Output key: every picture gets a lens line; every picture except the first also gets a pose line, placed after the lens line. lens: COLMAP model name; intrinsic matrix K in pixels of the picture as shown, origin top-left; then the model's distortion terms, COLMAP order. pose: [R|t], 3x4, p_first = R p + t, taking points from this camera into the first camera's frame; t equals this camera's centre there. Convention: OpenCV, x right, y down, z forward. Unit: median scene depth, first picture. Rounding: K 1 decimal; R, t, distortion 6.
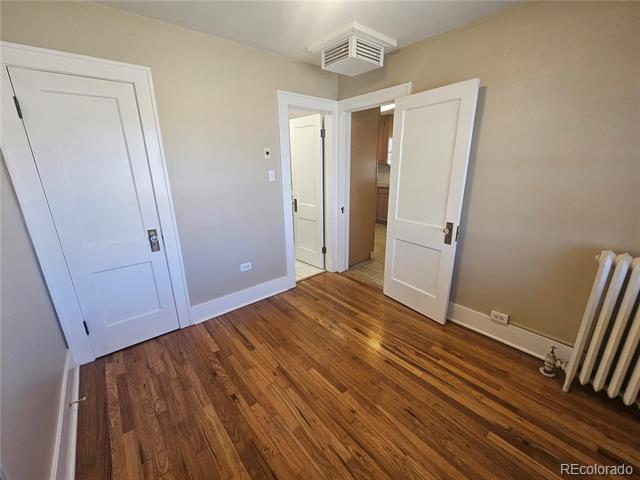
lens RADIAL K [[264.8, 0, 322.4], [0, 264.8, 242.2], [0, 0, 1]] dist [0.000403, 0.000429]
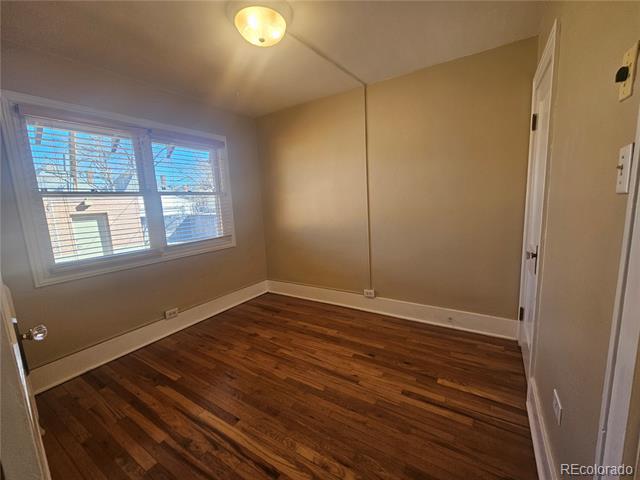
lens RADIAL K [[264.8, 0, 323.6], [0, 264.8, 240.5], [0, 0, 1]] dist [0.000403, 0.000429]
pose [[-0.951427, 0.104317, -0.289665, 0.187212], [-0.026873, 0.909119, 0.415669, -0.418806], [0.306701, 0.403263, -0.862156, 1.708203]]
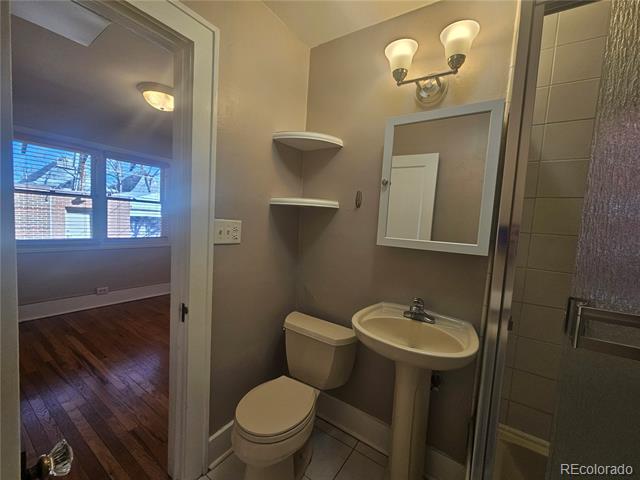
lens RADIAL K [[264.8, 0, 316.0], [0, 264.8, 239.9], [0, 0, 1]] dist [0.000403, 0.000429]
pose [[-0.962891, -0.019528, -0.269185, -0.359510], [-0.117754, 0.927840, 0.353904, -0.602633], [0.242849, 0.372468, -0.895707, 2.285366]]
